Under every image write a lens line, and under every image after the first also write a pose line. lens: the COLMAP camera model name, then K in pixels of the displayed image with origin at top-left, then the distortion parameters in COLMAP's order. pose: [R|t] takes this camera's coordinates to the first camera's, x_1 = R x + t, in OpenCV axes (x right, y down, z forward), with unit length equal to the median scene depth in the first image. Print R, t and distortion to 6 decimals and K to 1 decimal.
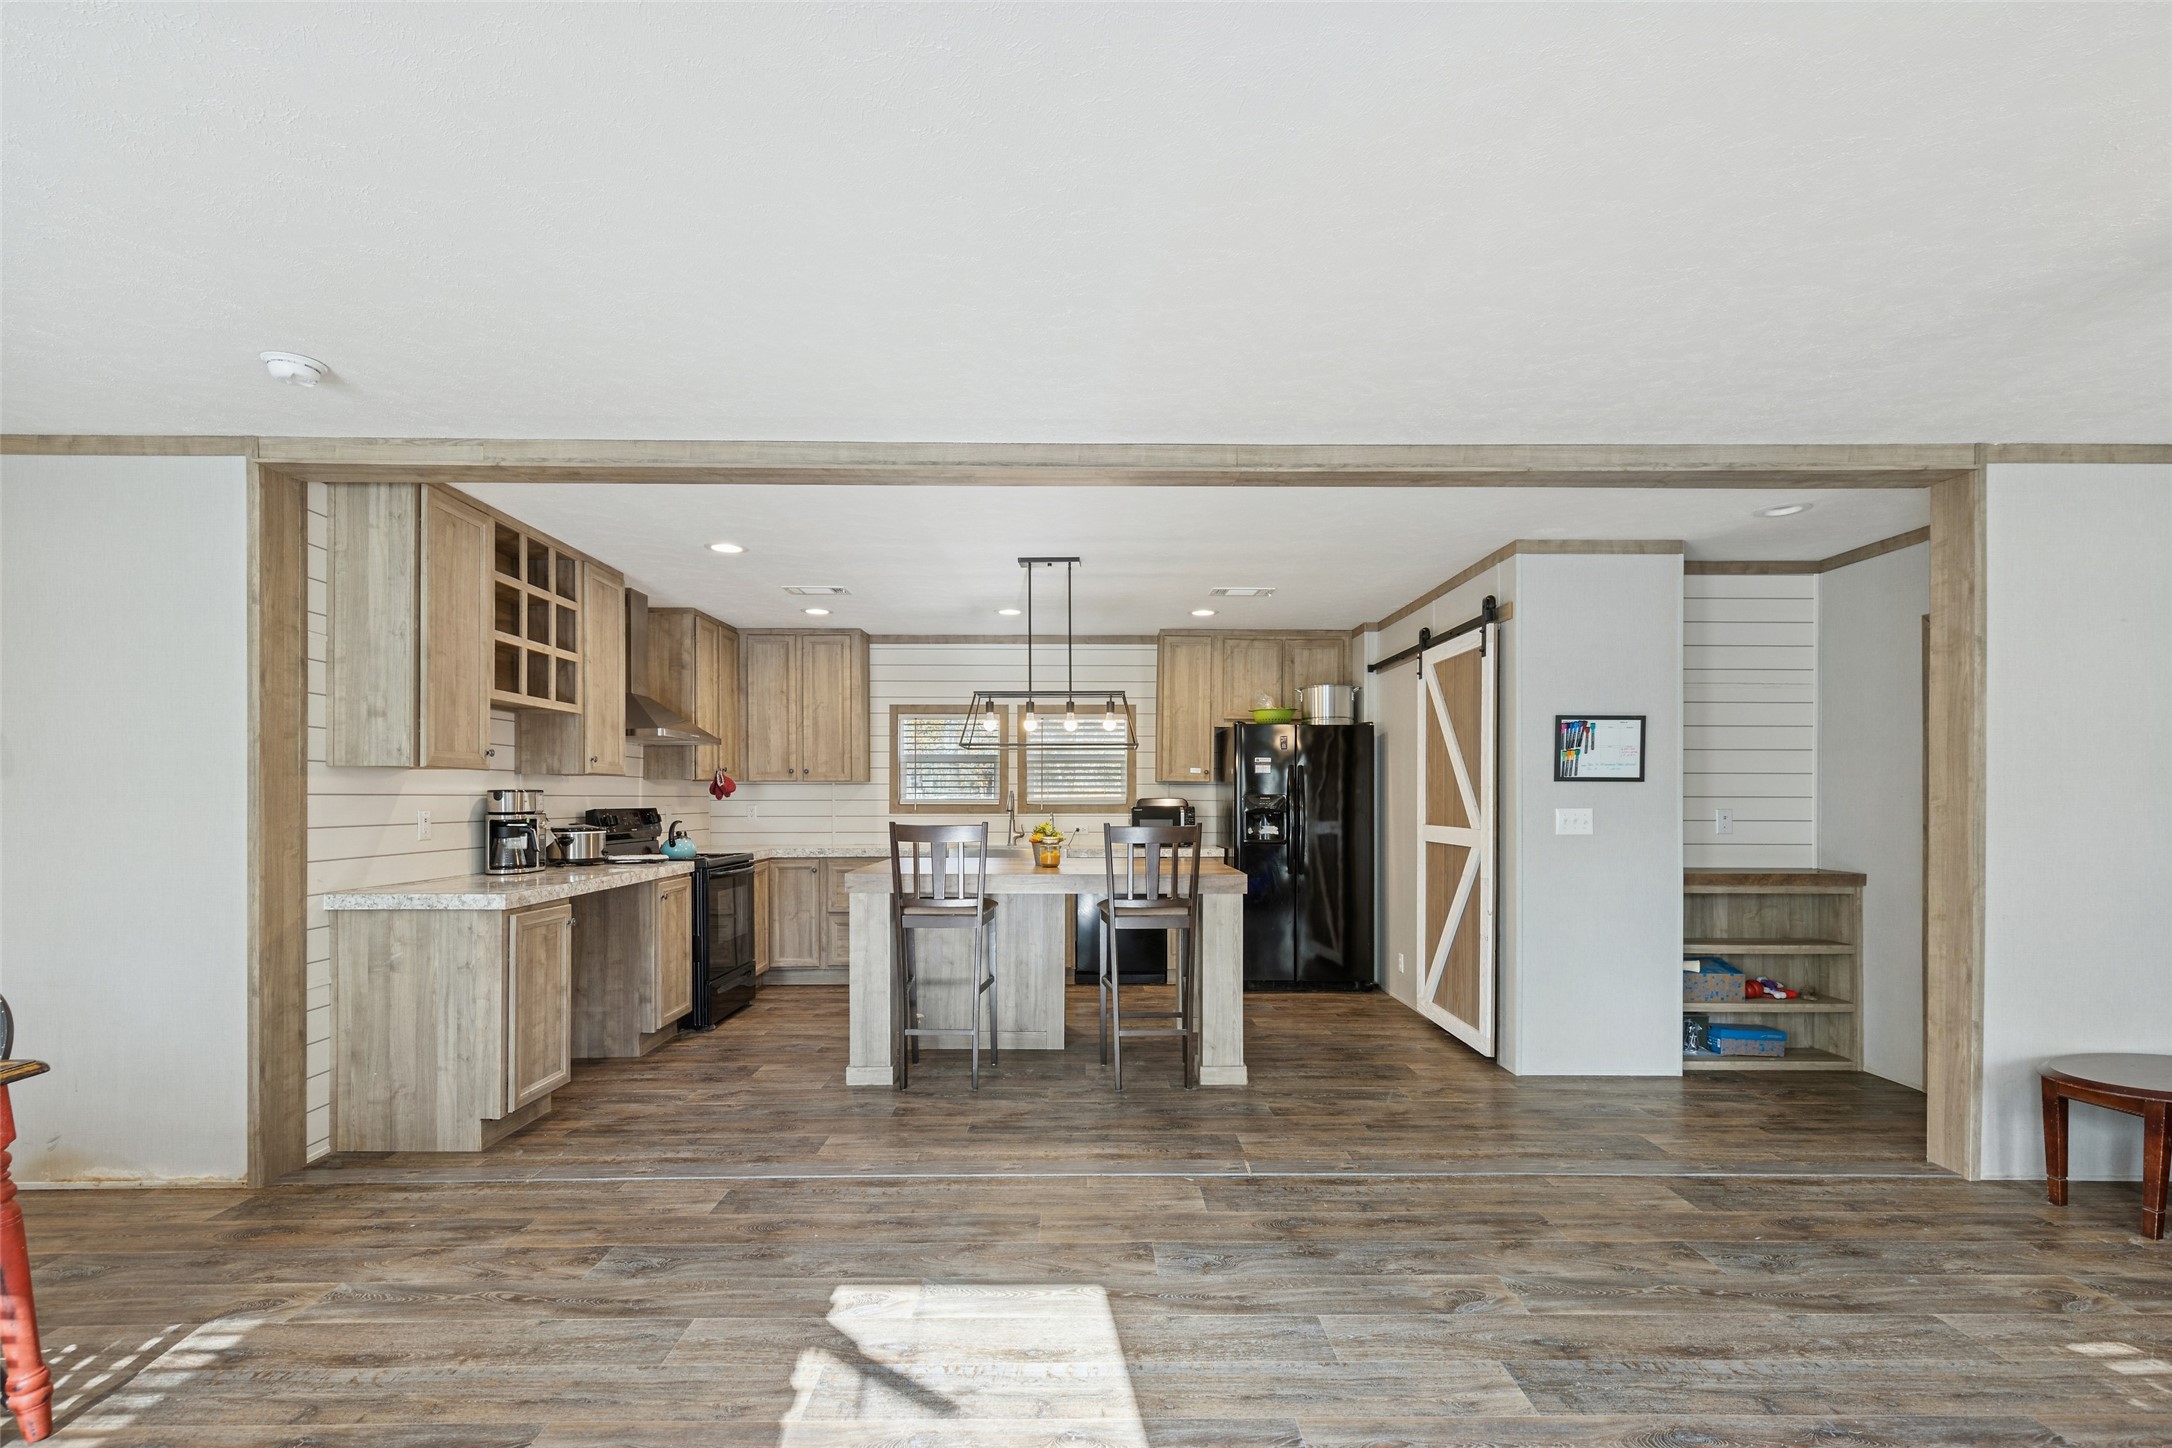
lens RADIAL K [[981.5, 0, 1093.0], [0, 981.5, 775.2], [0, 0, 1]] dist [0.003117, -0.002398]
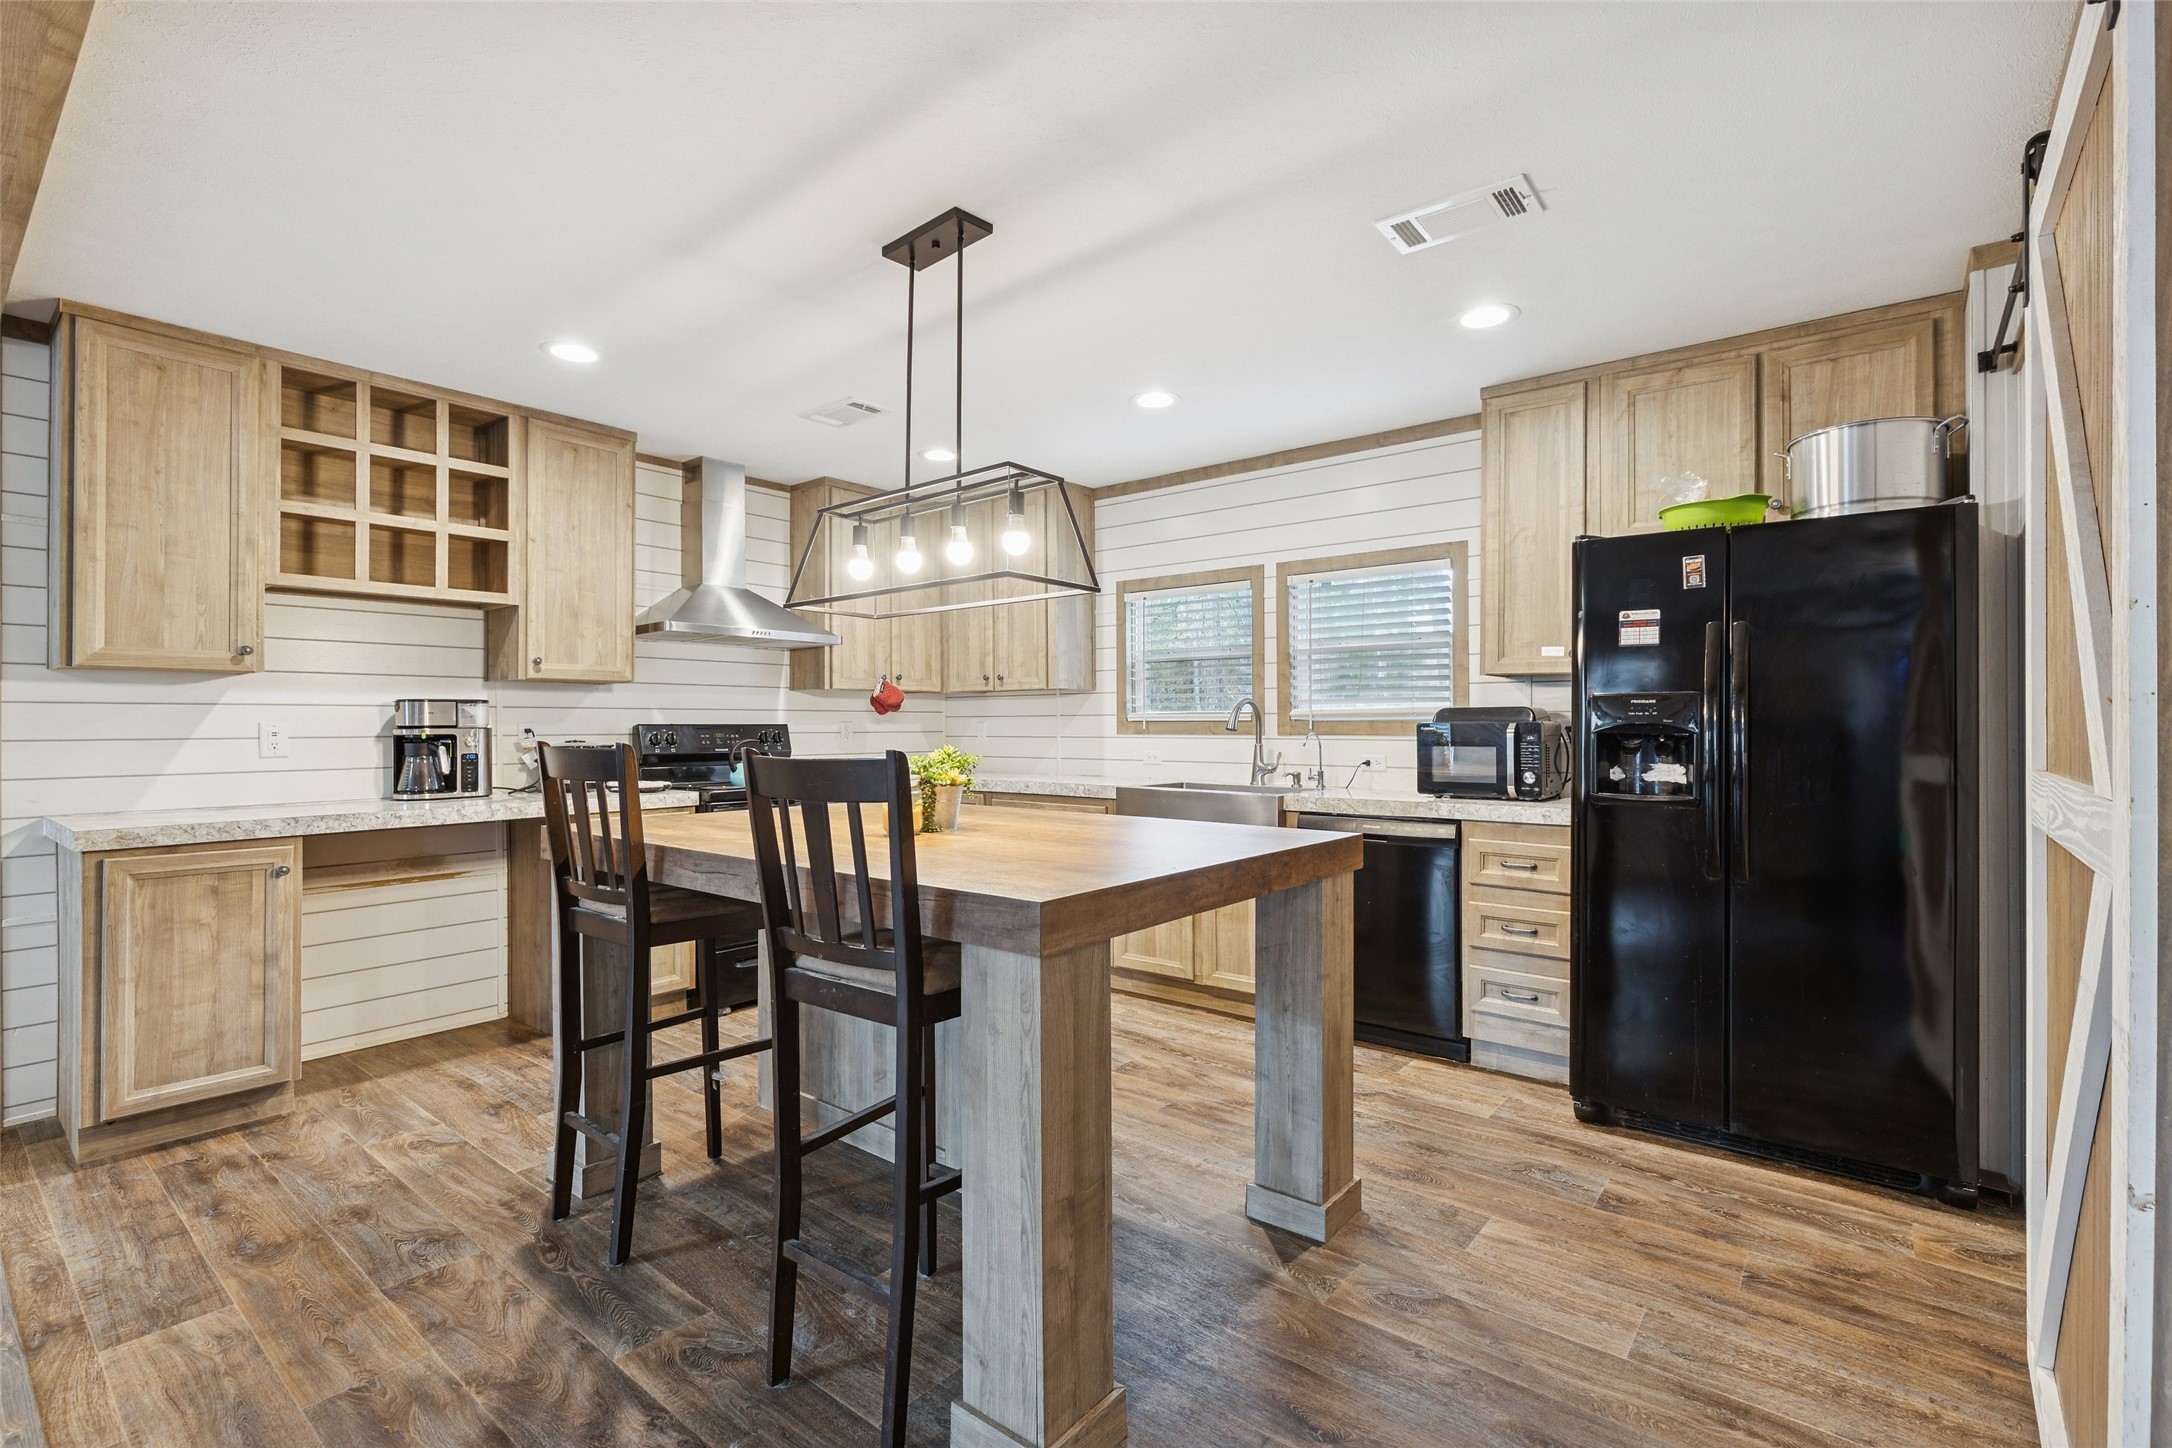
lens RADIAL K [[981.5, 0, 1108.9], [0, 981.5, 704.5], [0, 0, 1]] dist [0.003117, -0.002398]
pose [[0.775332, -0.013926, -0.631401, 0.292717], [0.016677, 0.999860, -0.001575, 0.023358], [0.631334, -0.009309, 0.775455, 0.548722]]
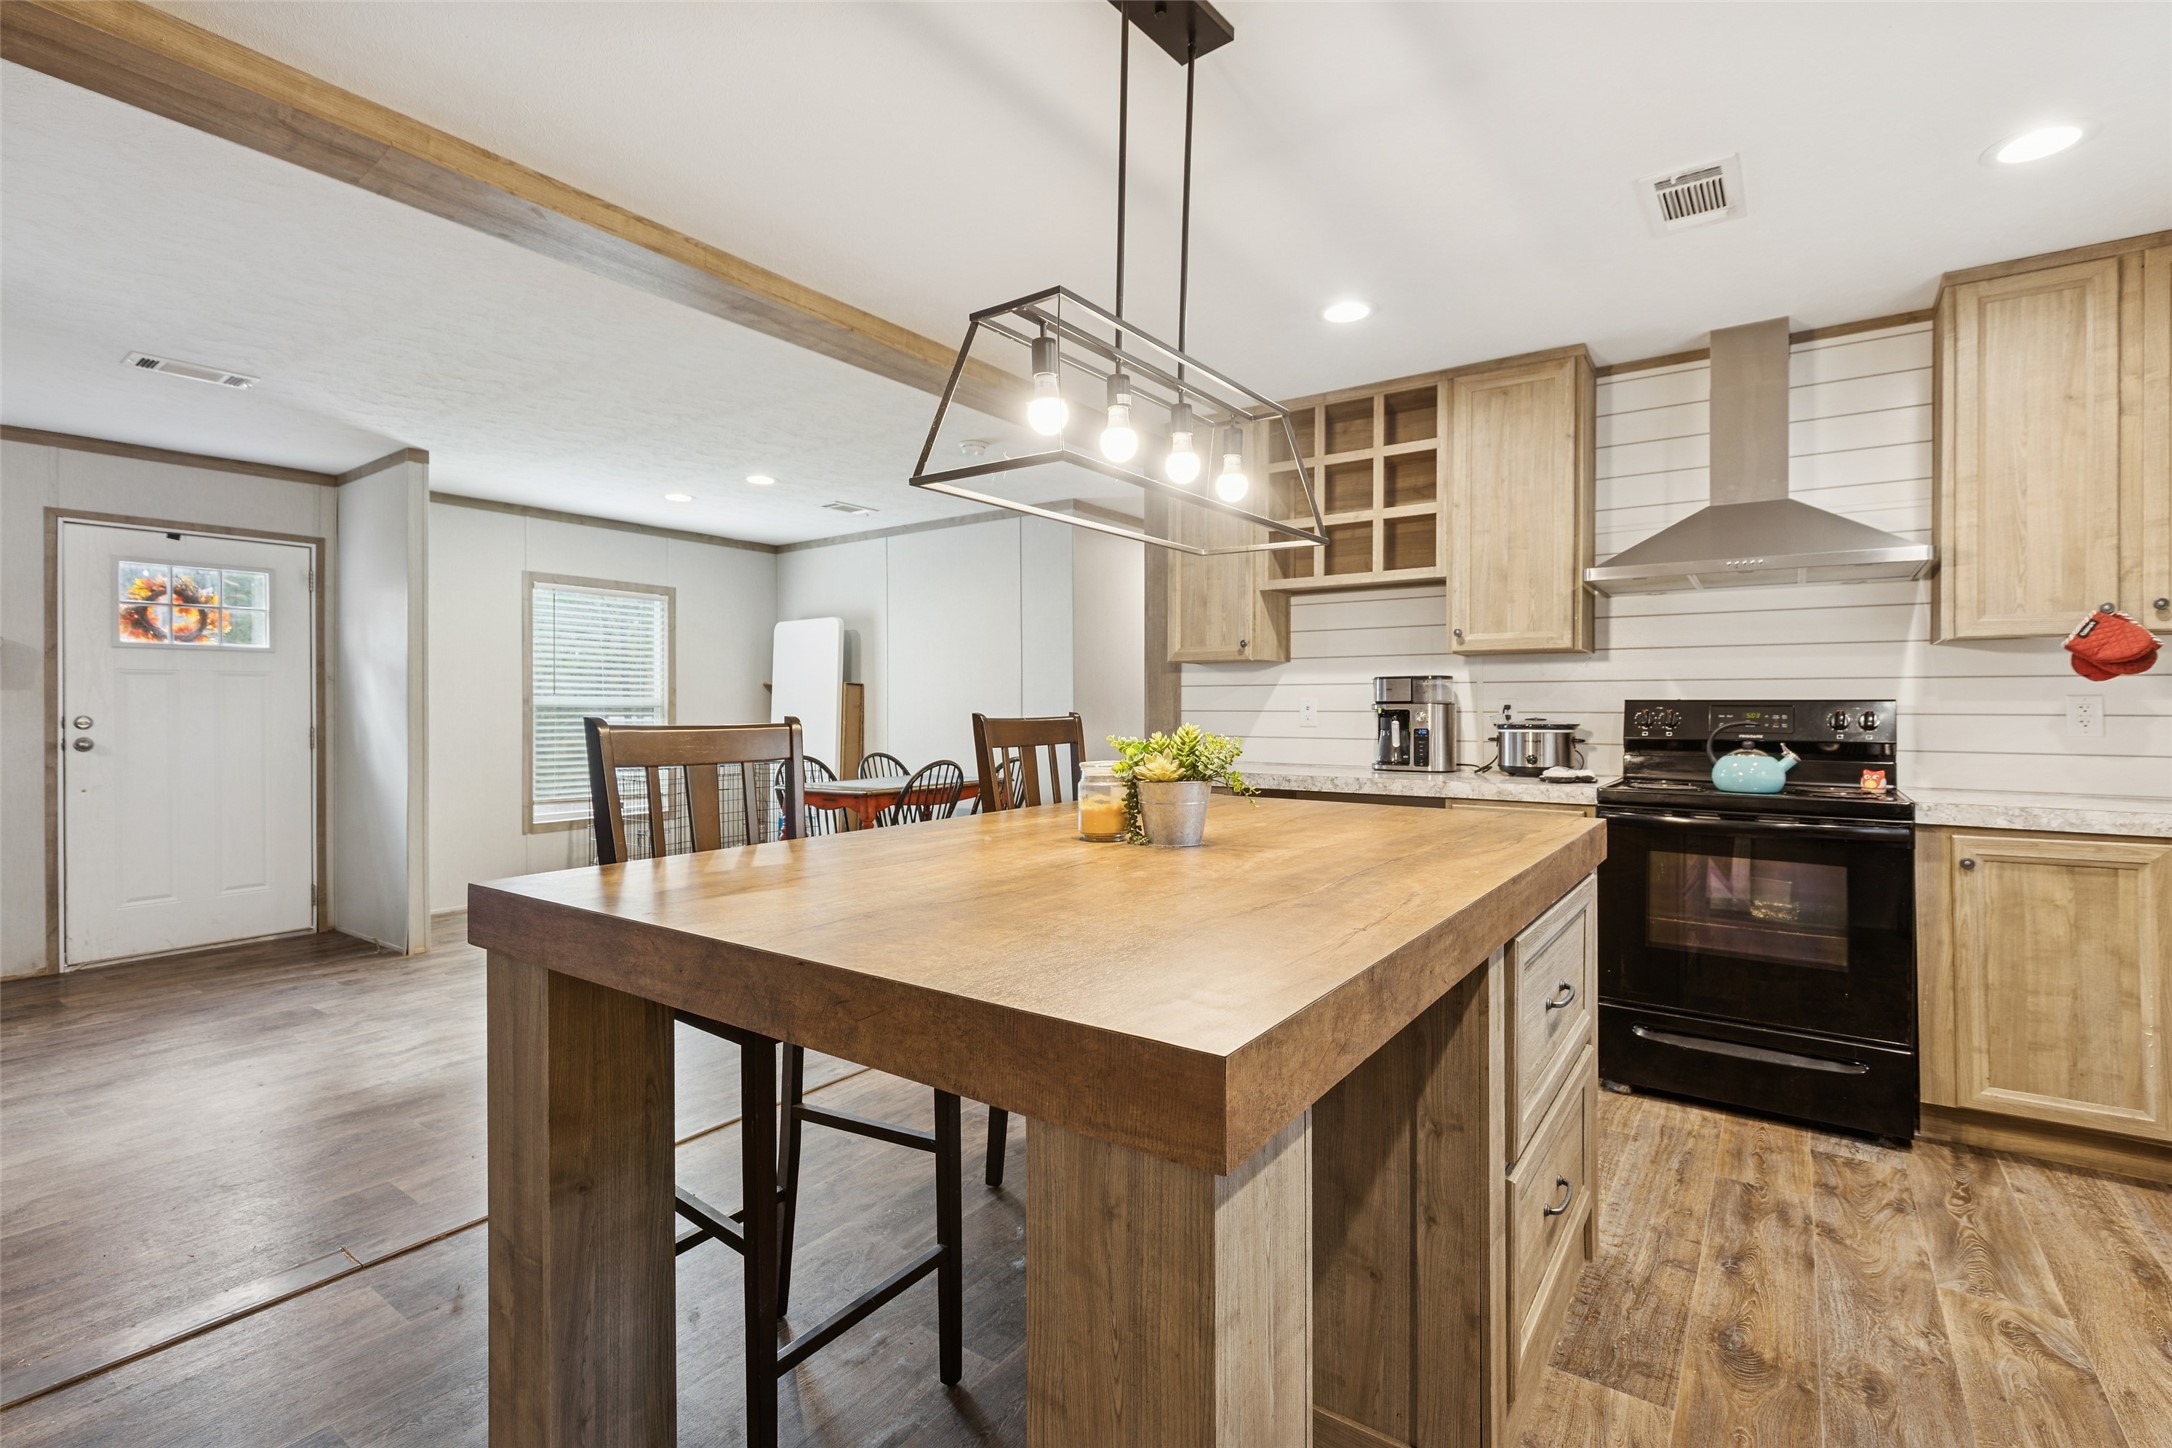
lens RADIAL K [[981.5, 0, 1091.9], [0, 981.5, 702.0], [0, 0, 1]] dist [0.003117, -0.002398]
pose [[-0.594340, -0.005967, -0.804192, 0.219717], [0.015377, 0.999705, -0.018782, 0.038579], [0.804067, -0.023529, -0.594073, 0.995785]]
